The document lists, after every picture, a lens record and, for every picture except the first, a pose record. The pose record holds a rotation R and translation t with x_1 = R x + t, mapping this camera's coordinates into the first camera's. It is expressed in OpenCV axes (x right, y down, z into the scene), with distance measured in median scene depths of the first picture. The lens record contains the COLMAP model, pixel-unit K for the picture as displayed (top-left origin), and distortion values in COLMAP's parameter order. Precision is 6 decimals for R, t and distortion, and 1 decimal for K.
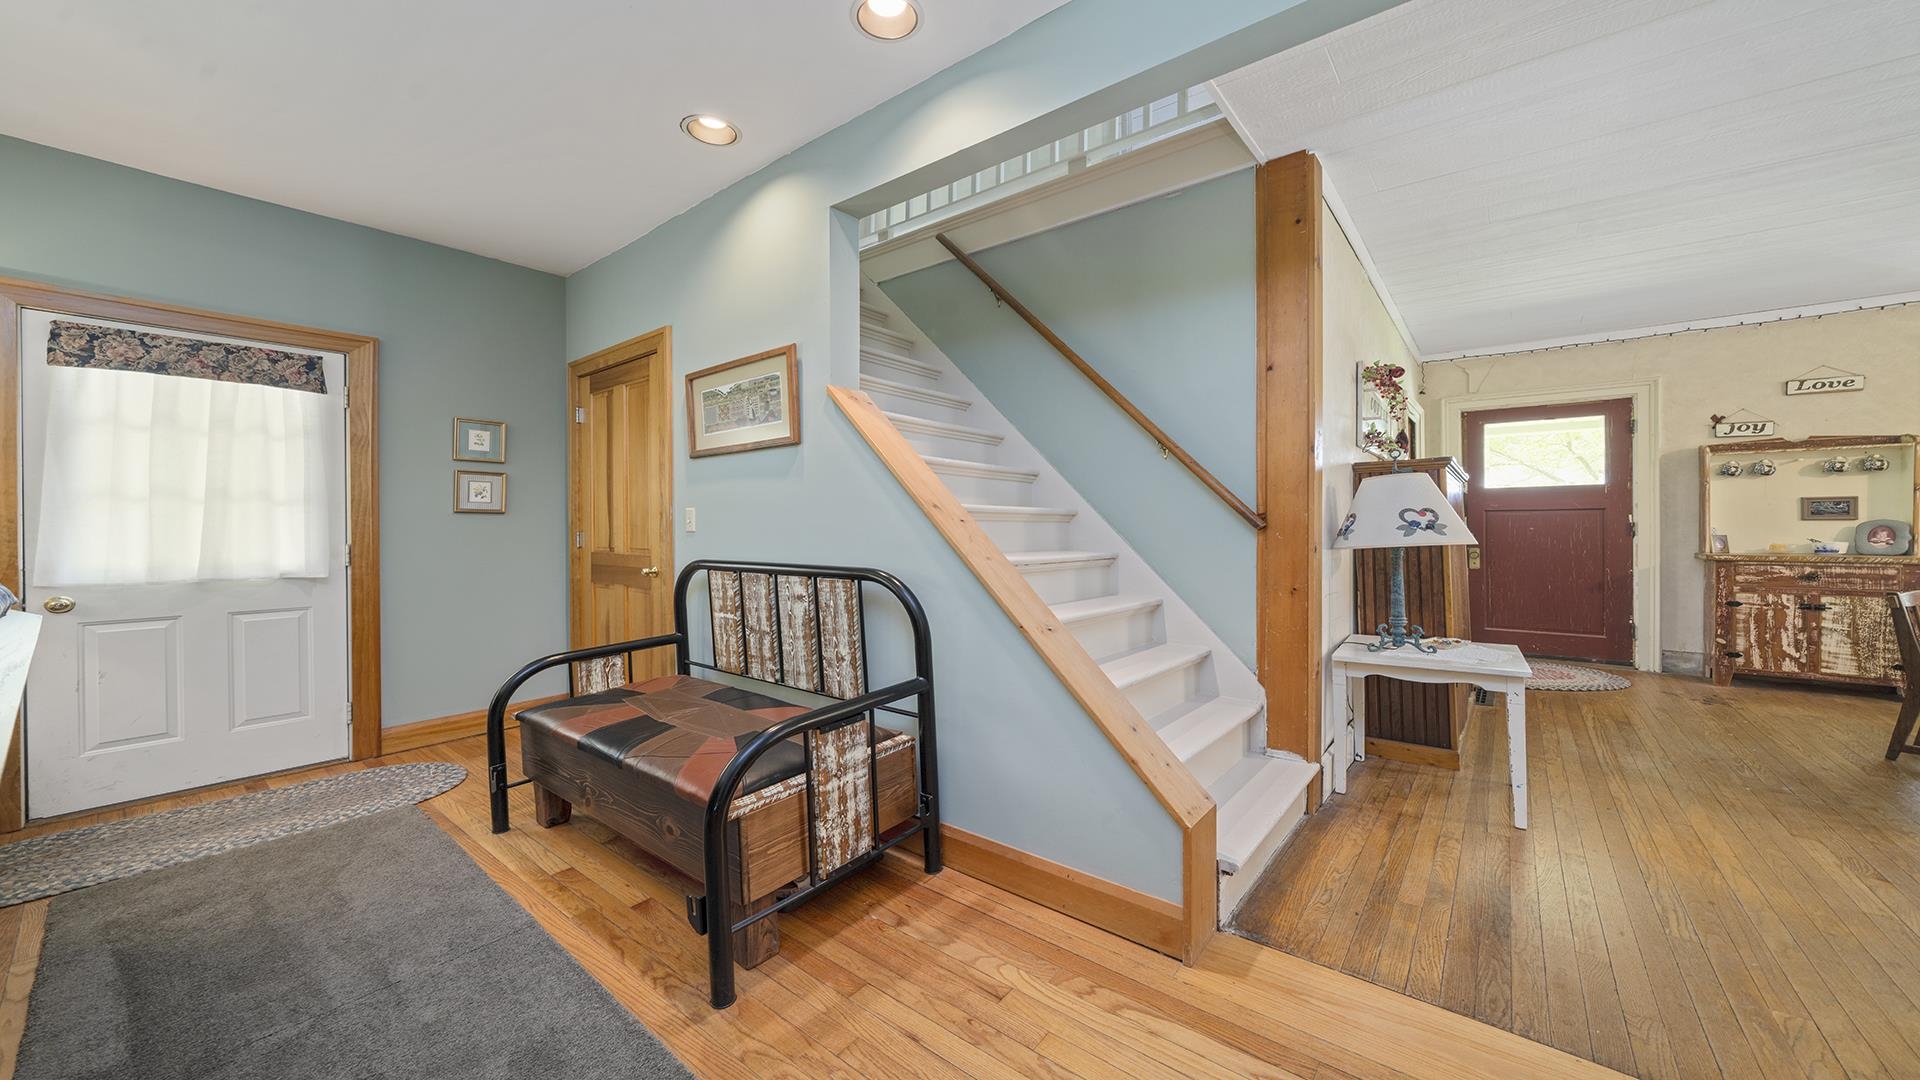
lens RADIAL K [[687.8, 0, 966.2], [0, 687.8, 529.3], [0, 0, 1]] dist [-0.002371, -0.000142]
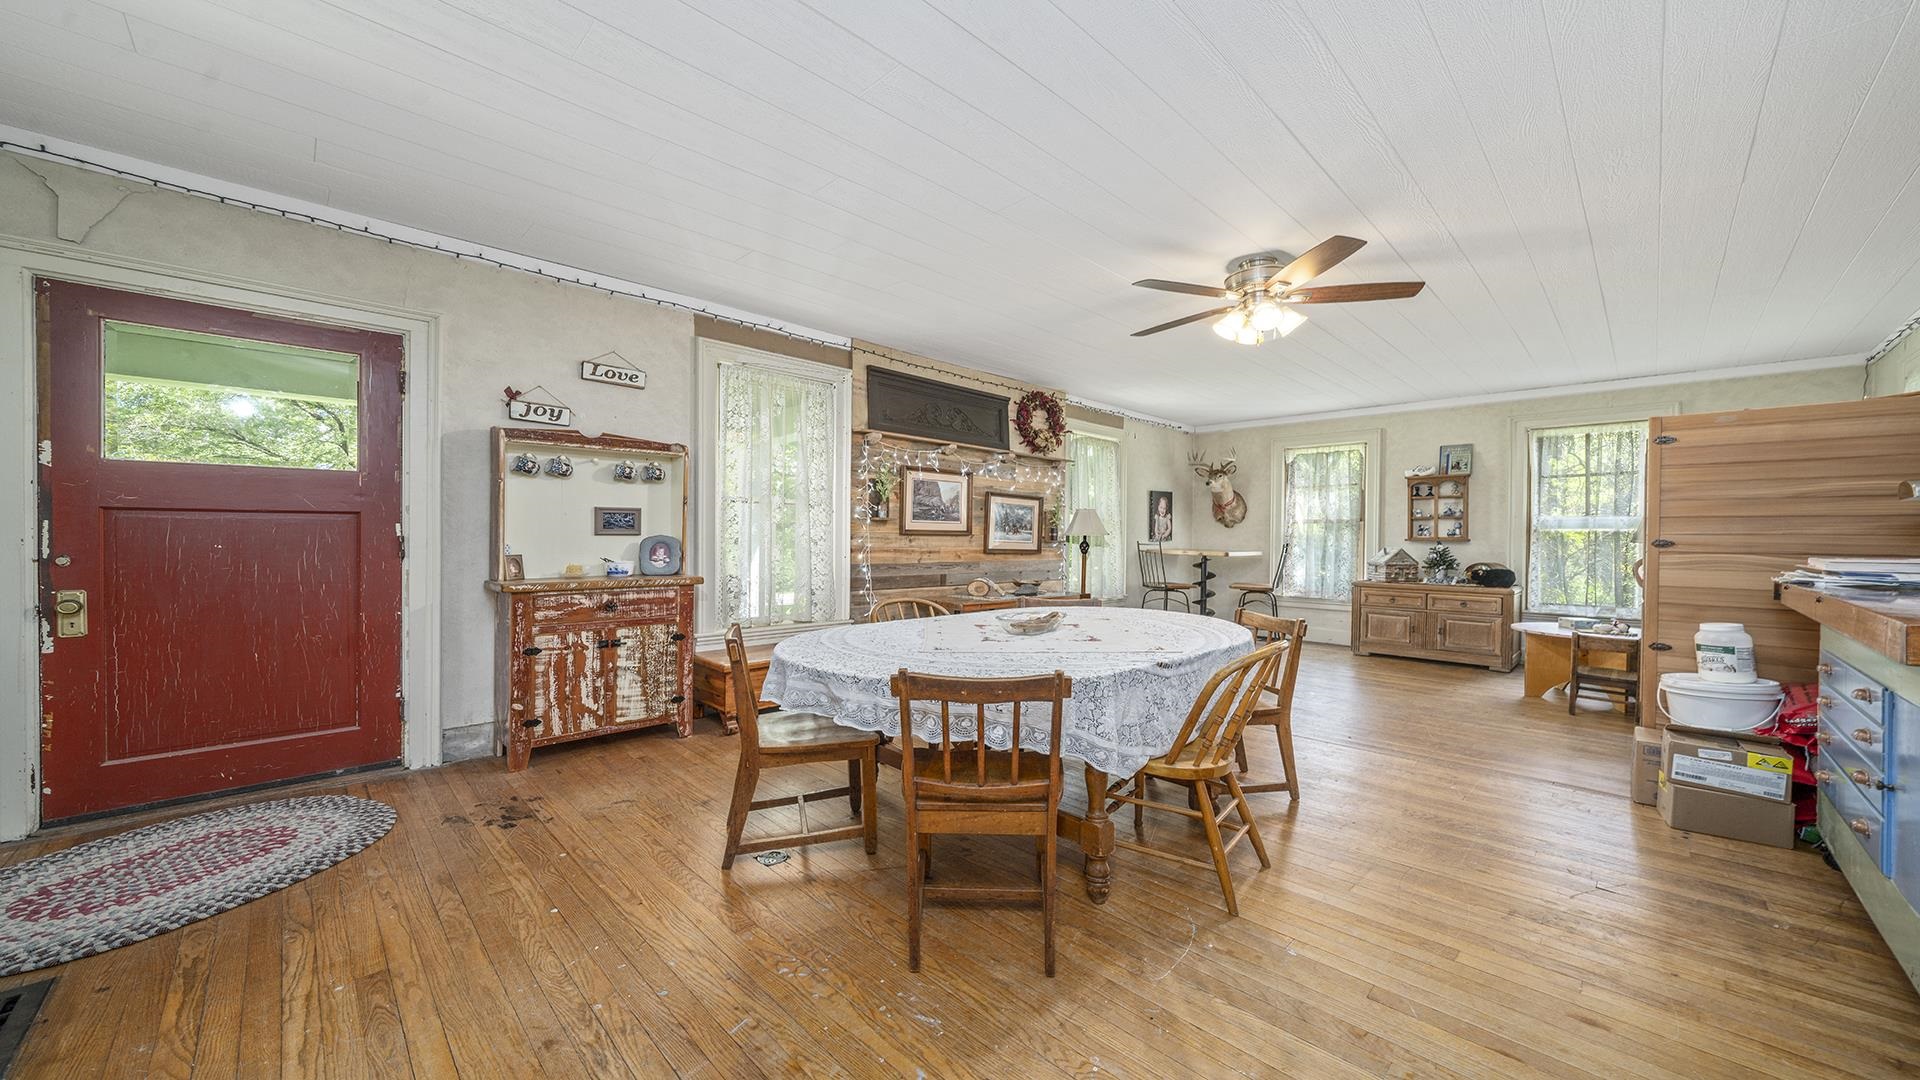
lens RADIAL K [[687.8, 0, 966.9], [0, 687.8, 533.0], [0, 0, 1]] dist [-0.002371, -0.000142]
pose [[0.114123, 0.004387, 0.993457, 0.462209], [-0.004304, 0.999983, -0.003921, -0.014421], [-0.993457, -0.003829, 0.114140, 0.471629]]
